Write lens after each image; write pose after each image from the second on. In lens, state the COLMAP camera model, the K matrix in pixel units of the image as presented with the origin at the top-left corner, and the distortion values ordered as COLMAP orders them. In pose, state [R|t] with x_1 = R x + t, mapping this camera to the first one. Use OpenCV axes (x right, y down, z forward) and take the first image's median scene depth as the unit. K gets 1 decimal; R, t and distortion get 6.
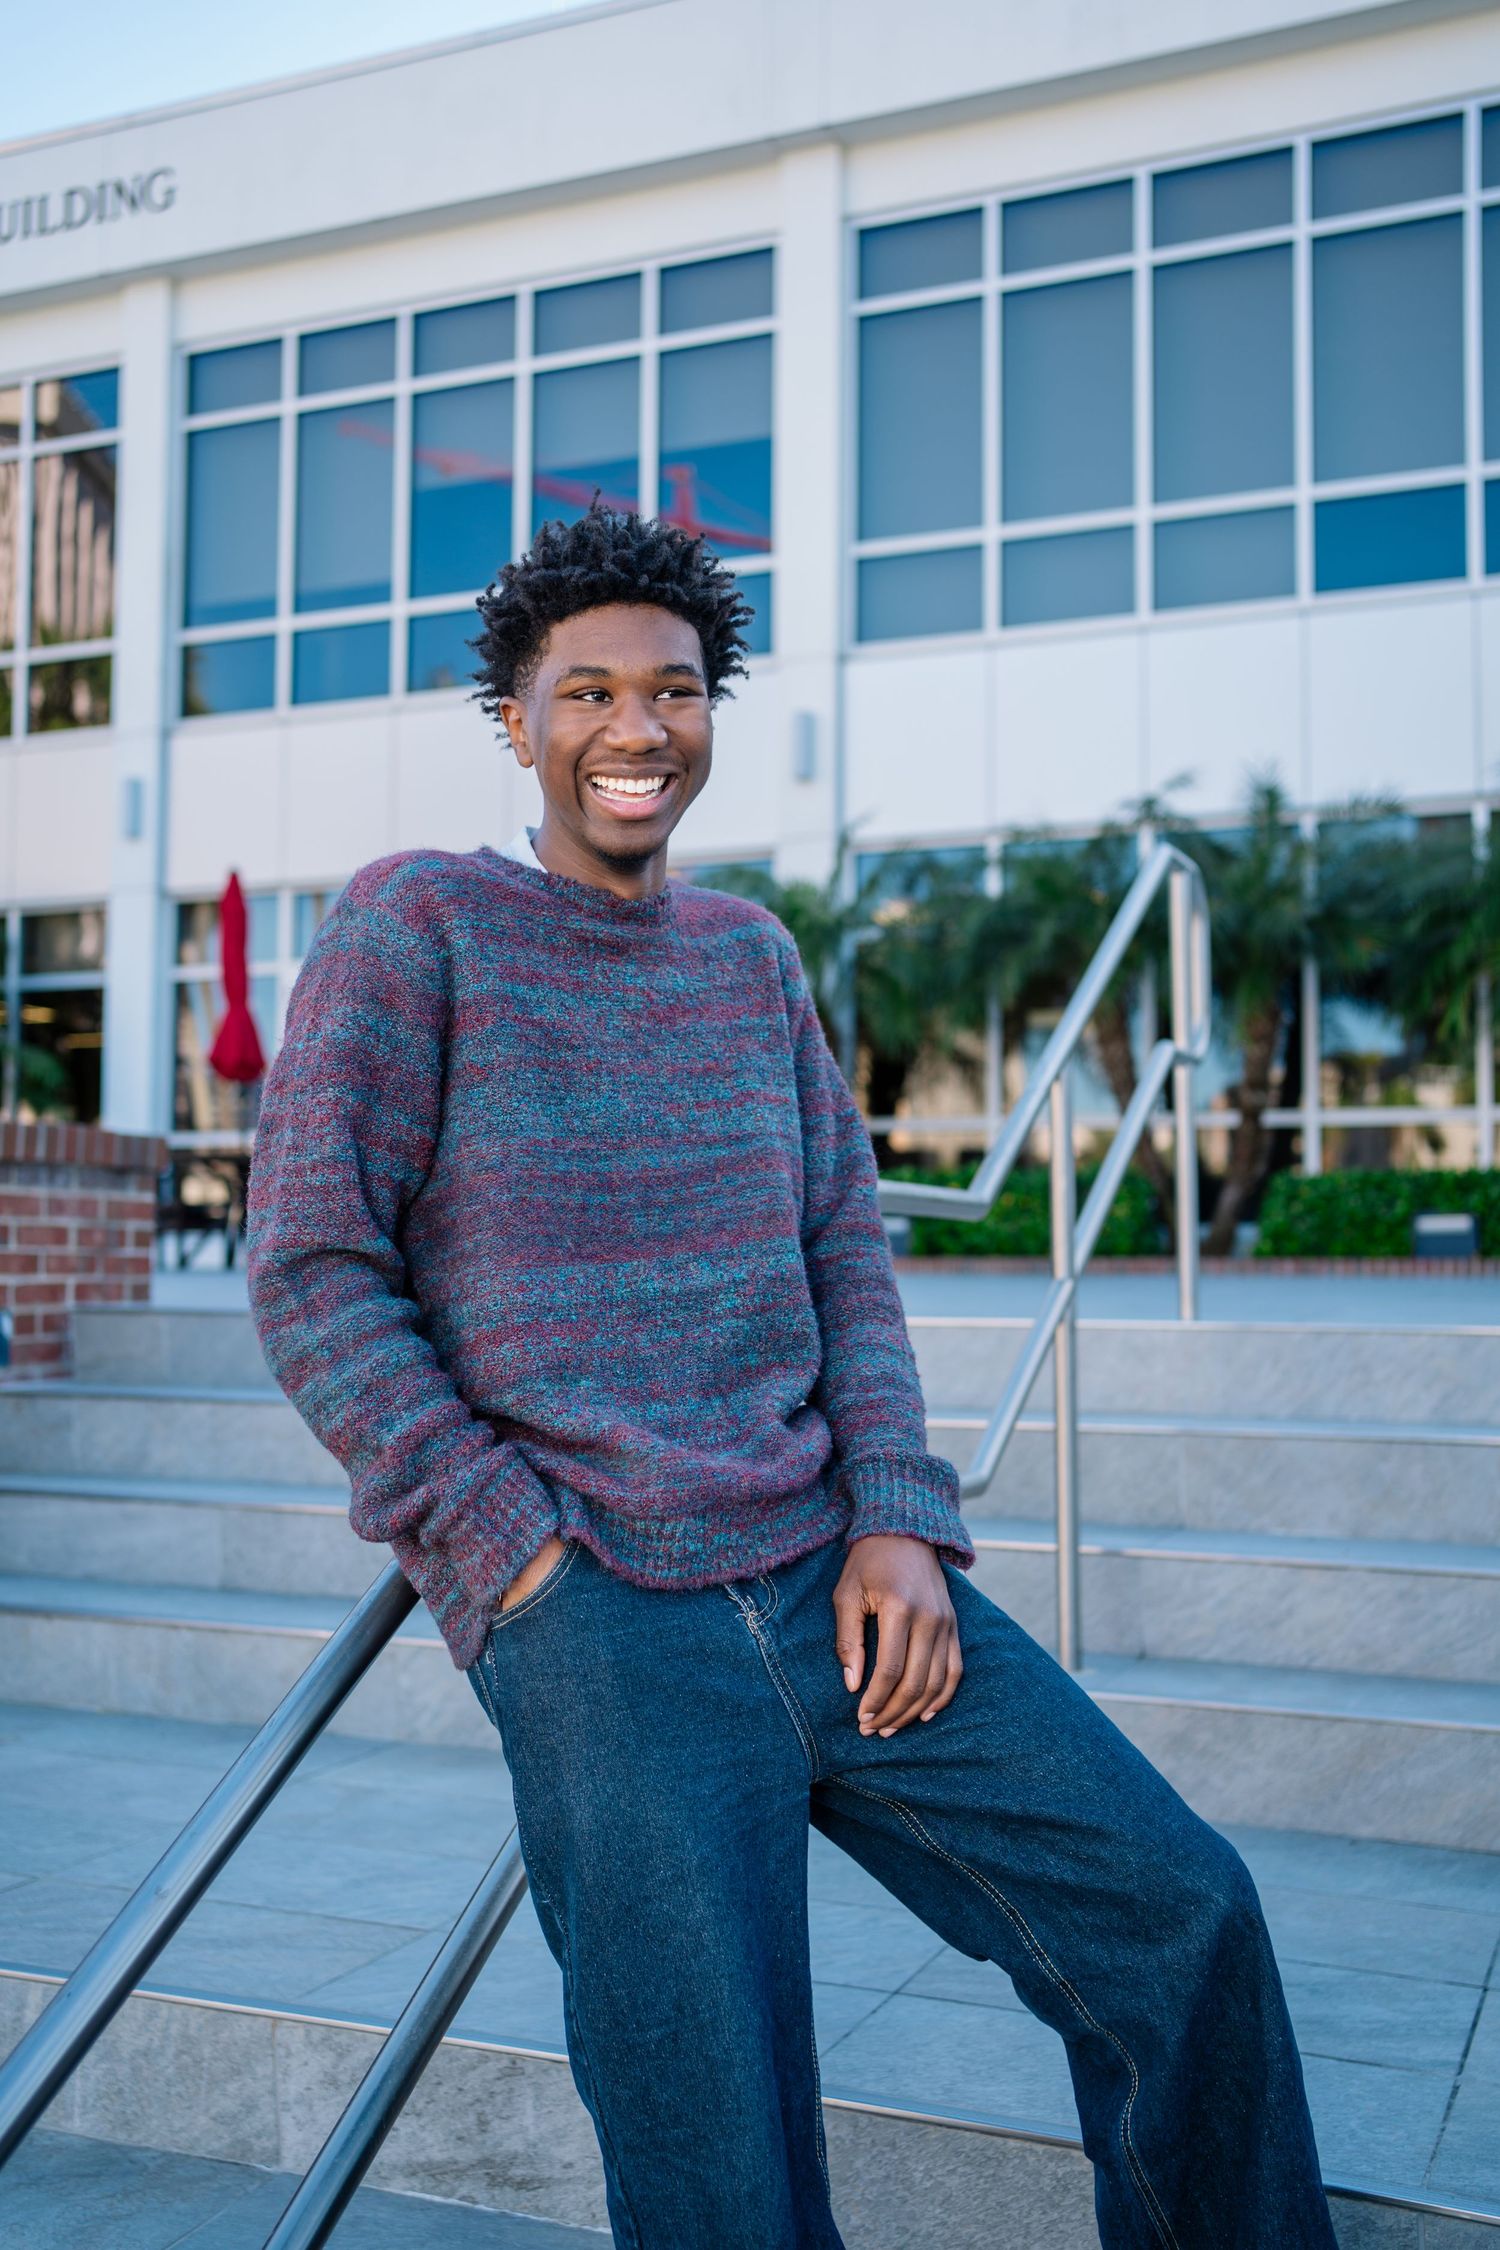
lens RADIAL K [[2275.0, 0, 750.0], [0, 2275.0, 1125.0], [0, 0, 1]] dist [-0.021205, 0.102228]
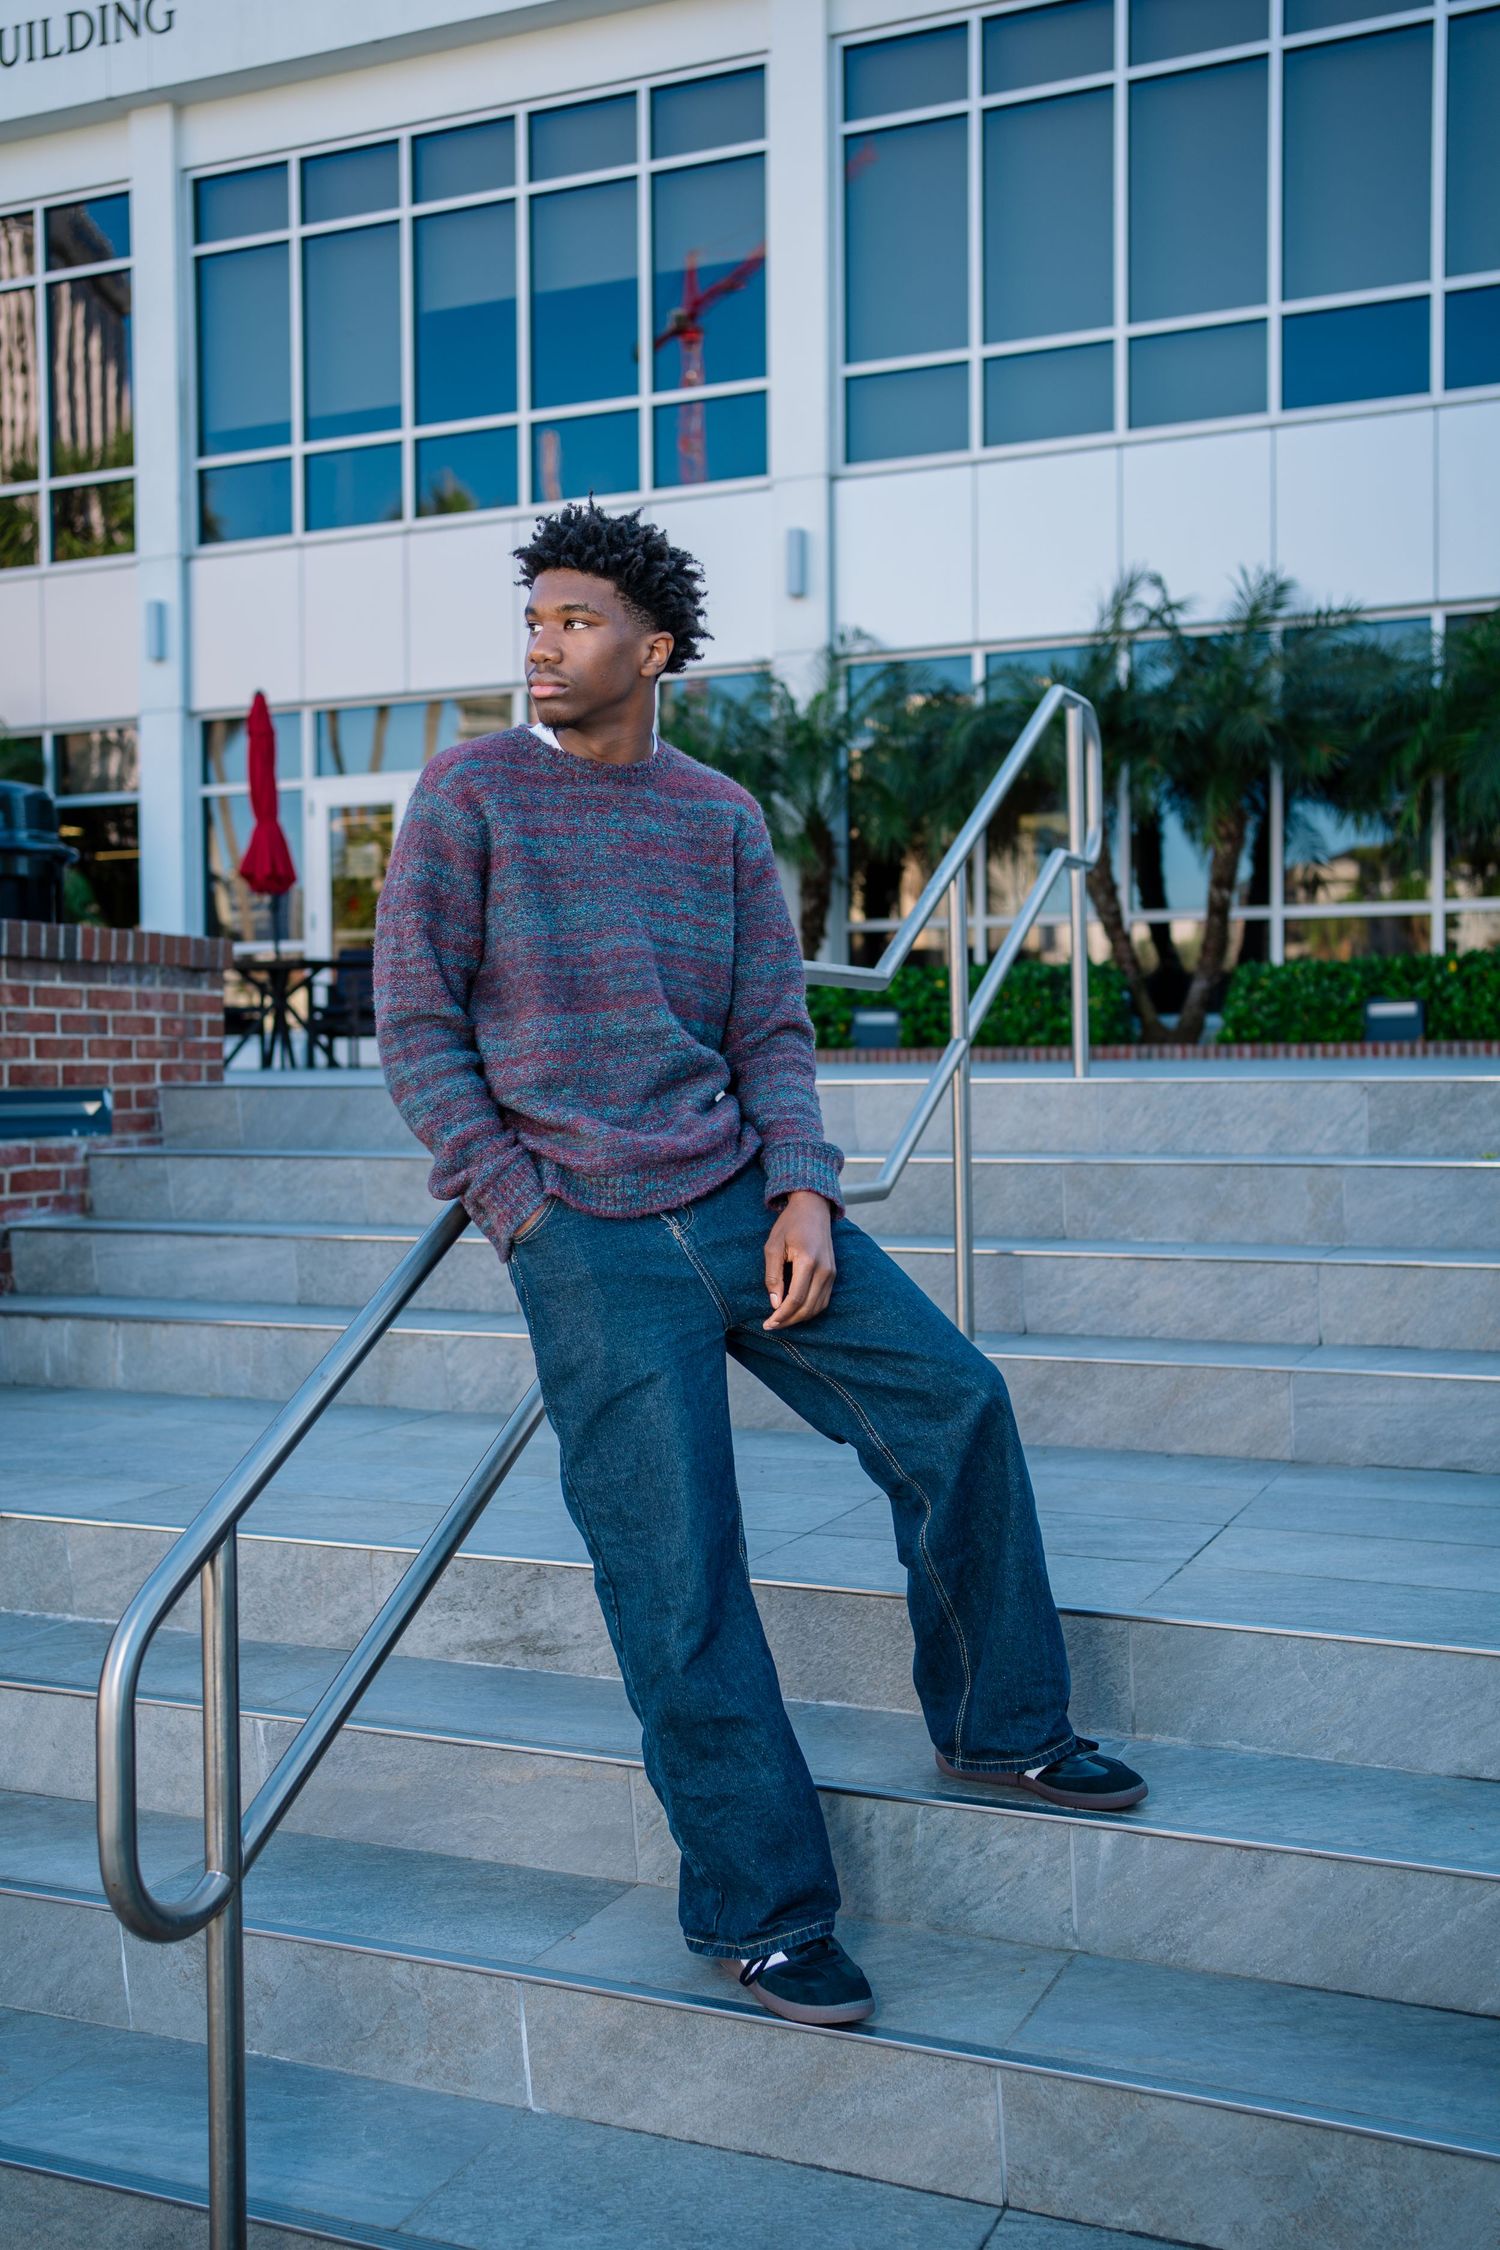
lens RADIAL K [[2250.9, 0, 749.9], [0, 2250.9, 1093.3], [0, 0, 1]] dist [-0.010267, 0.002880]
pose [[0.999874, -0.014270, -0.006896, 0.020192], [0.014736, 0.997220, 0.073044, 0.002804], [0.005834, -0.073136, 0.997305, -0.183191]]
